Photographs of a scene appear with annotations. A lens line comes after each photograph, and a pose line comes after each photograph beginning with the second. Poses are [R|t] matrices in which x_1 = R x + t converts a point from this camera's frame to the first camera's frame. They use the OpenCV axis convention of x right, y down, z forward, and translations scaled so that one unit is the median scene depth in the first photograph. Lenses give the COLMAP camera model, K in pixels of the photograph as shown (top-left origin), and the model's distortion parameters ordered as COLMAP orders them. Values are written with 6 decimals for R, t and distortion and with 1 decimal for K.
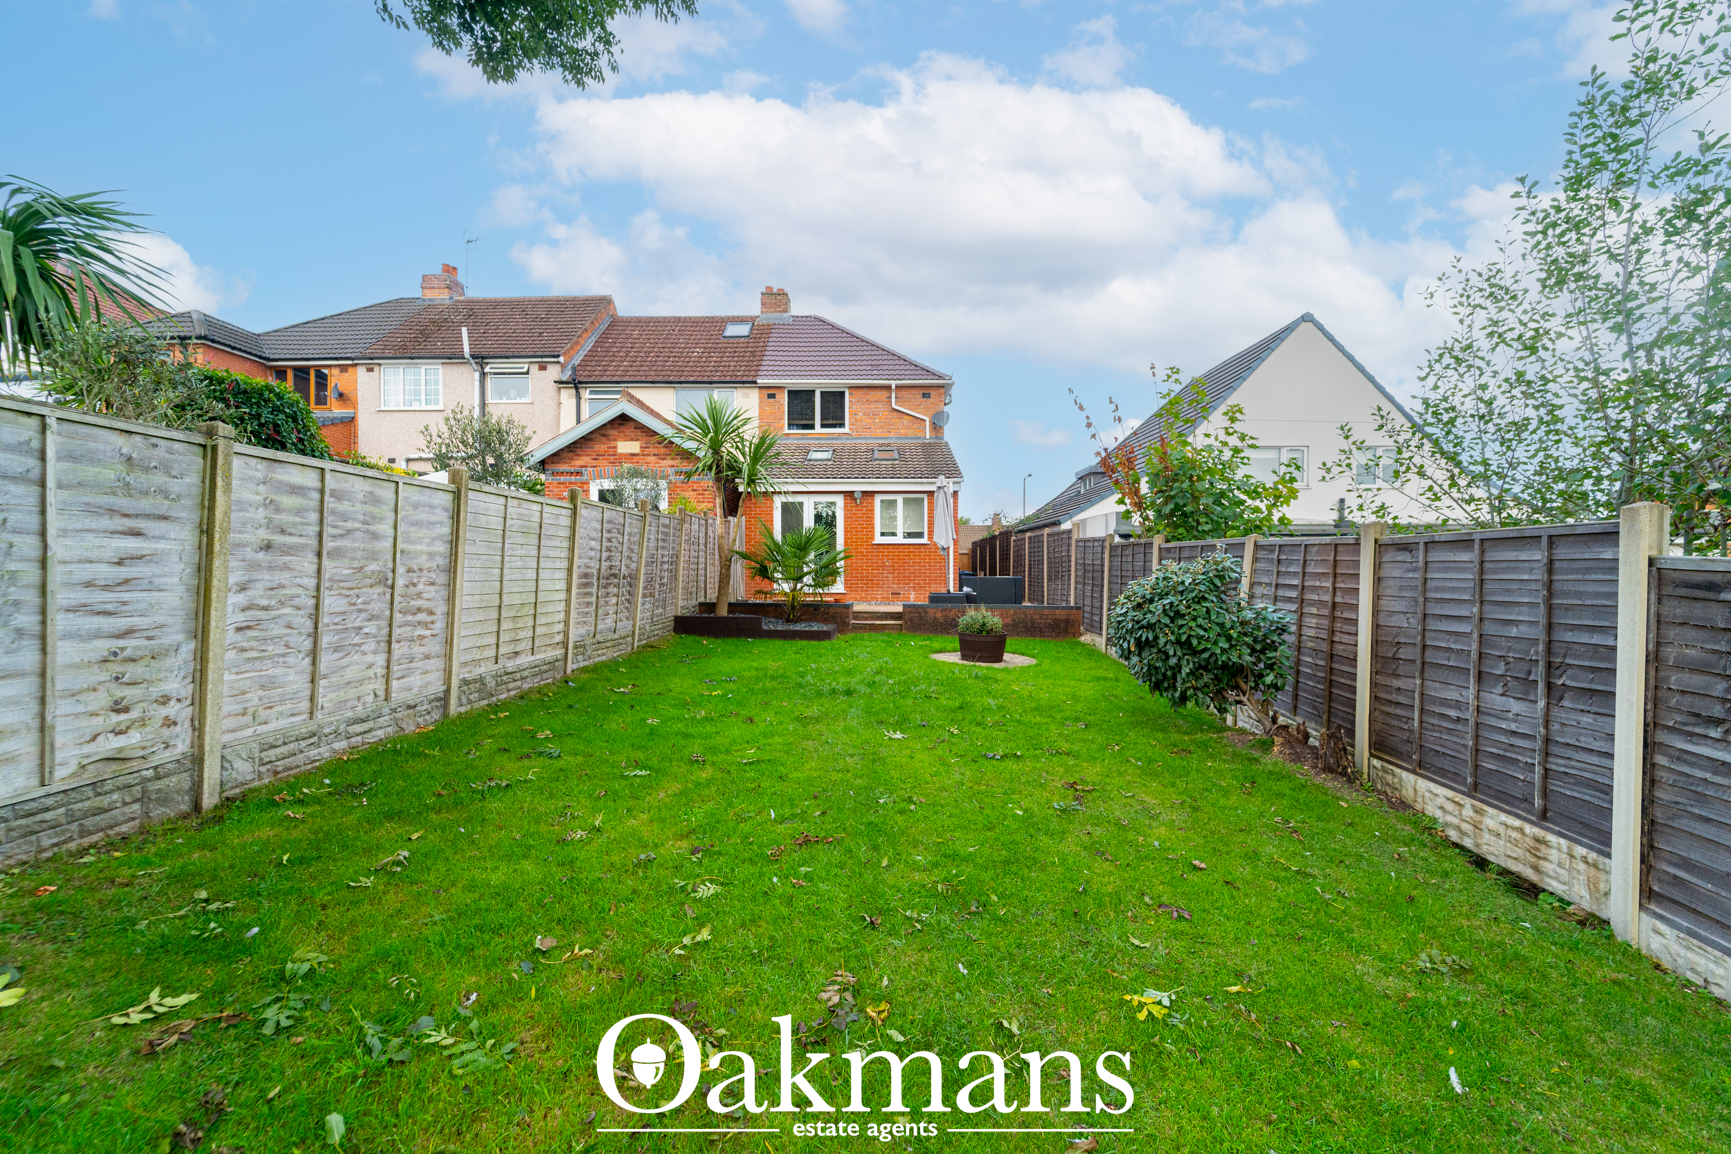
lens RADIAL K [[703.5, 0, 894.5], [0, 703.5, 574.9], [0, 0, 1]] dist [0.003050, -0.000703]
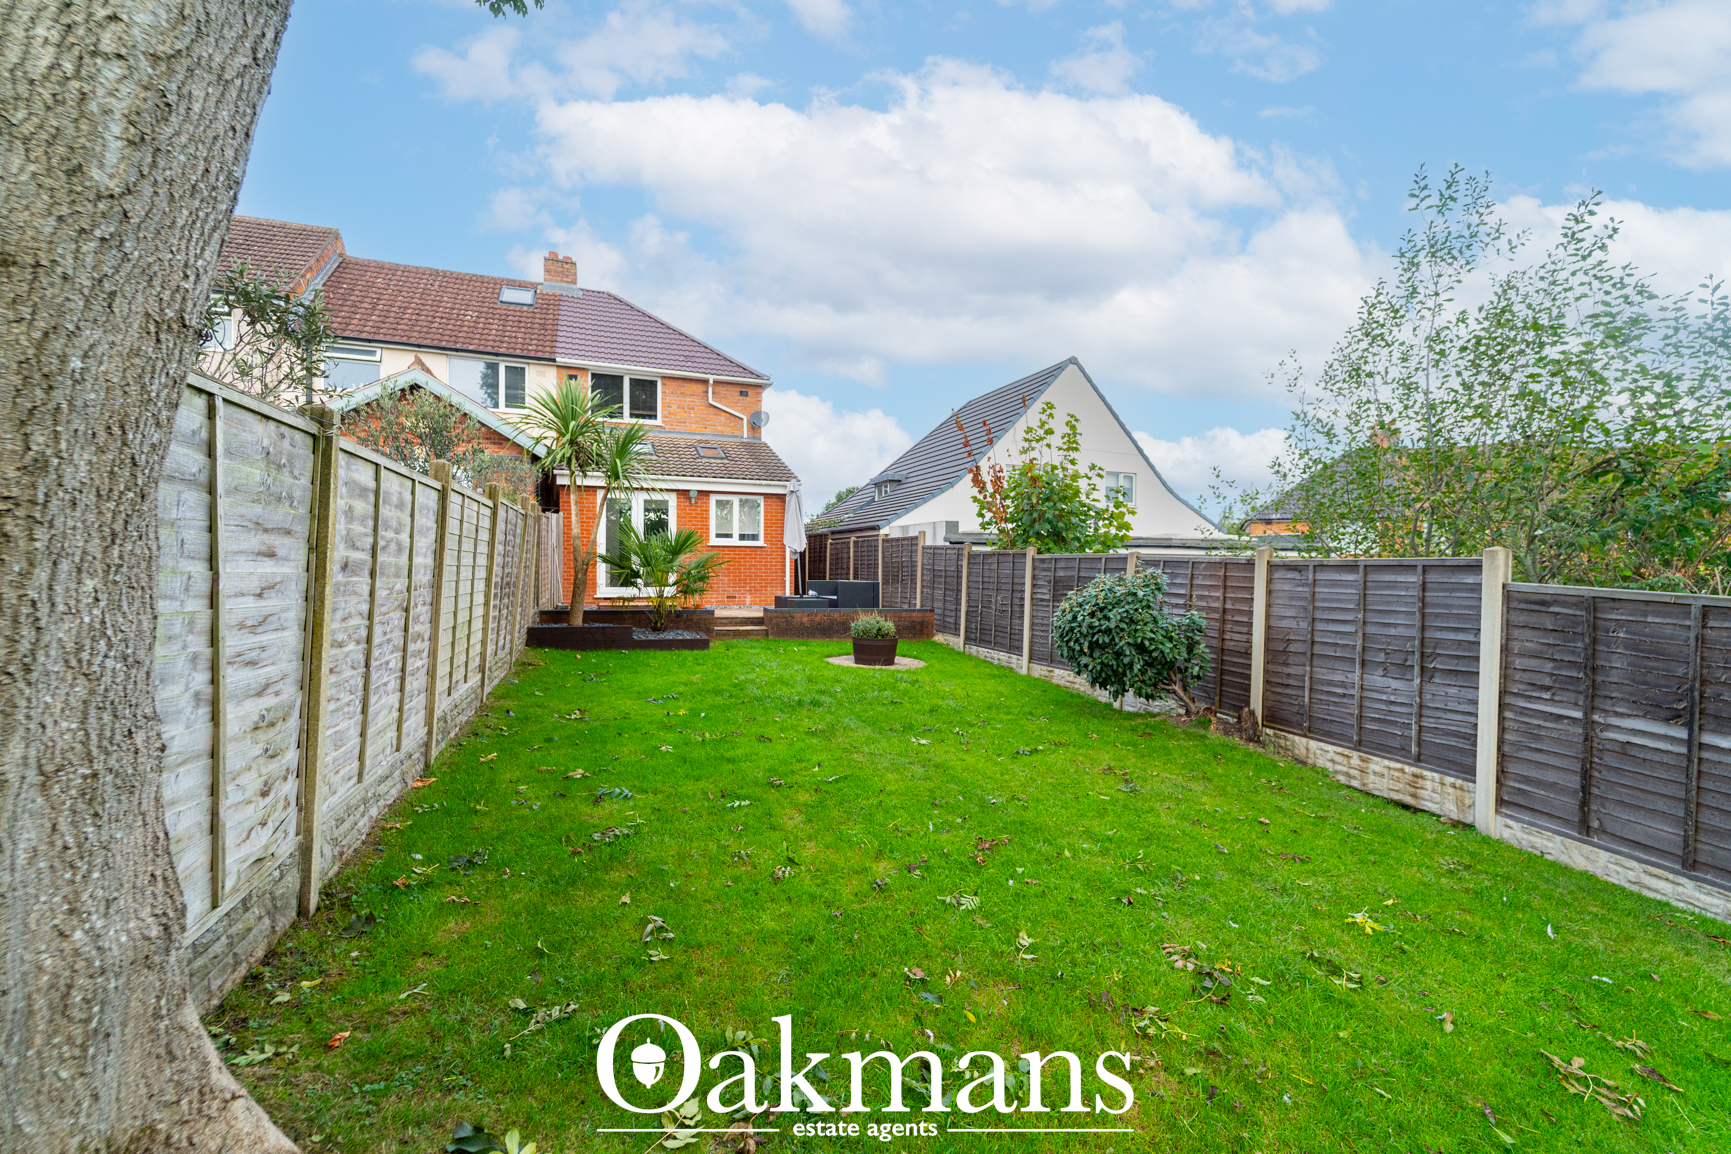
lens RADIAL K [[703.5, 0, 894.5], [0, 703.5, 574.9], [0, 0, 1]] dist [0.003050, -0.000703]
pose [[0.929282, 0.003463, 0.369354, -0.505665], [-0.005094, 0.999981, 0.003442, -0.029083], [-0.369335, -0.005080, 0.929282, 0.044010]]
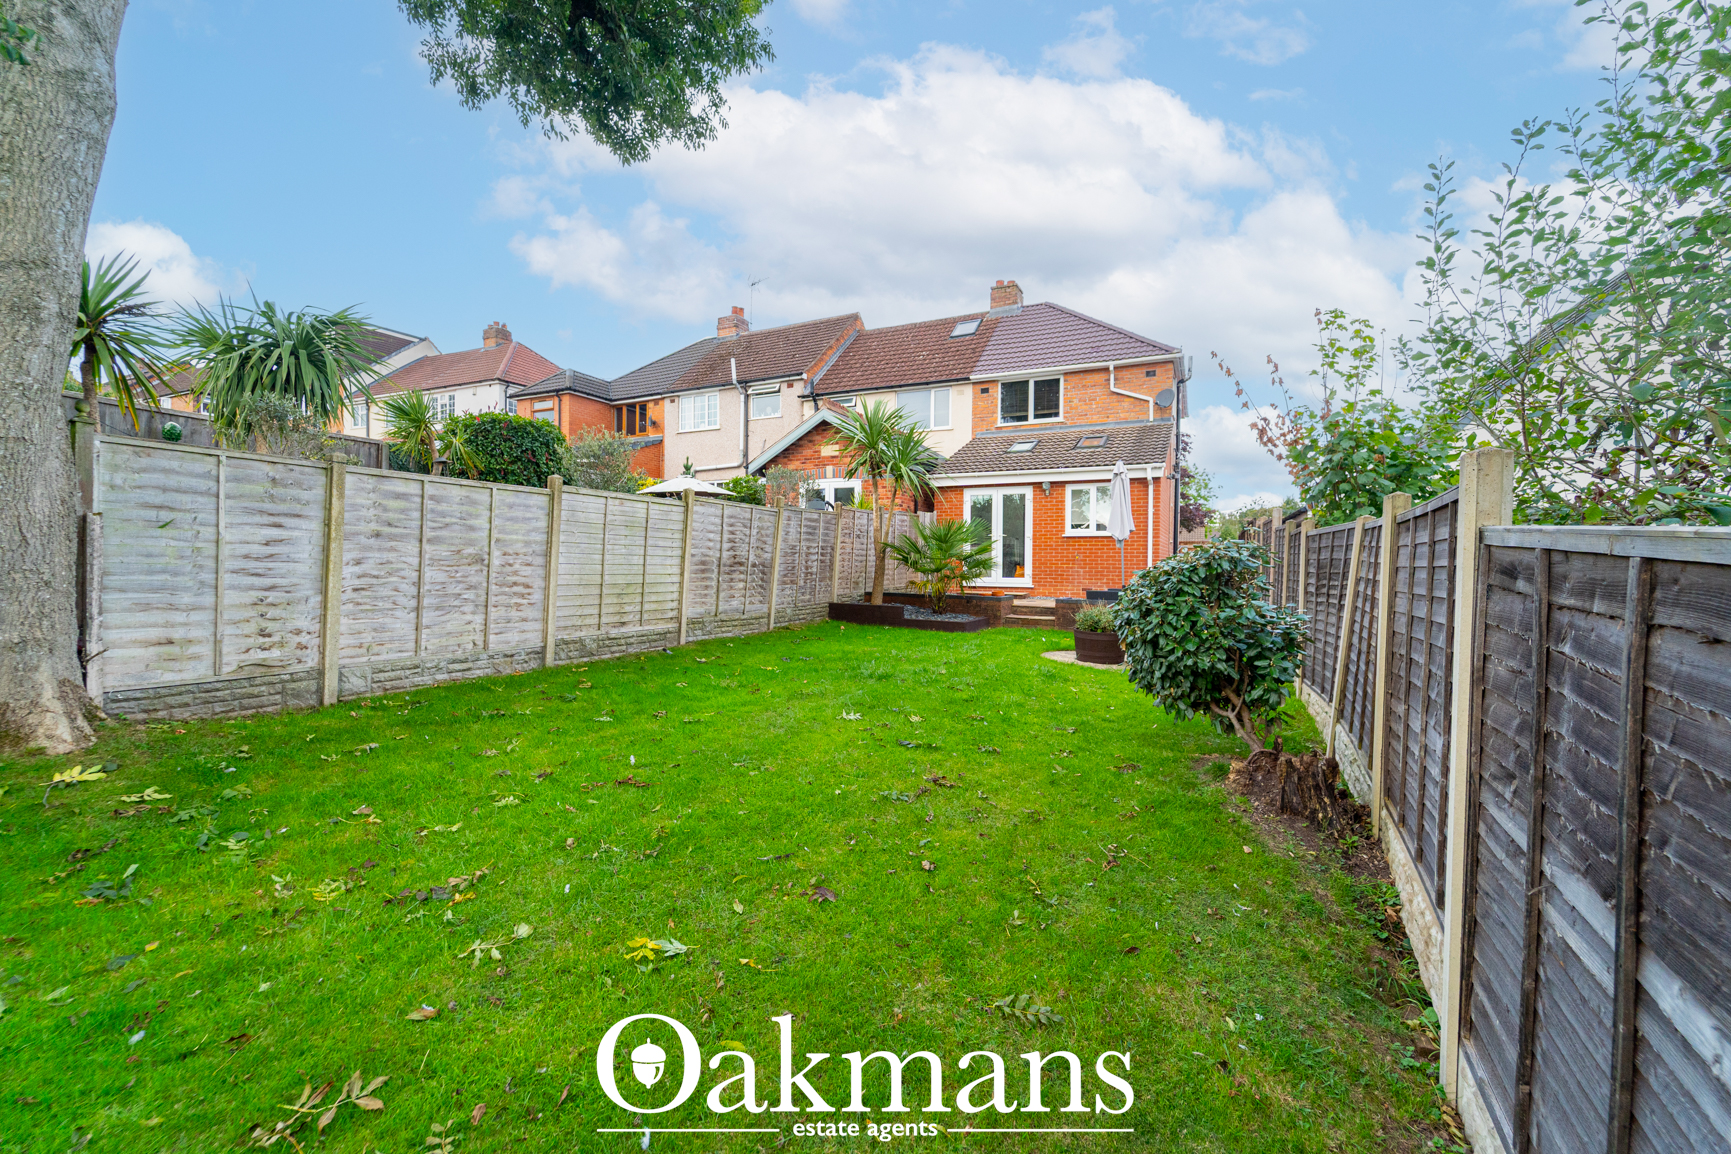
lens RADIAL K [[712.8, 0, 889.1], [0, 712.8, 576.0], [0, 0, 1]] dist [0.001553, 0.000020]
pose [[0.901617, 0.015689, -0.432251, 0.595984], [-0.013599, 0.999876, 0.007926, 0.015967], [0.432321, -0.001268, 0.901719, 0.097135]]
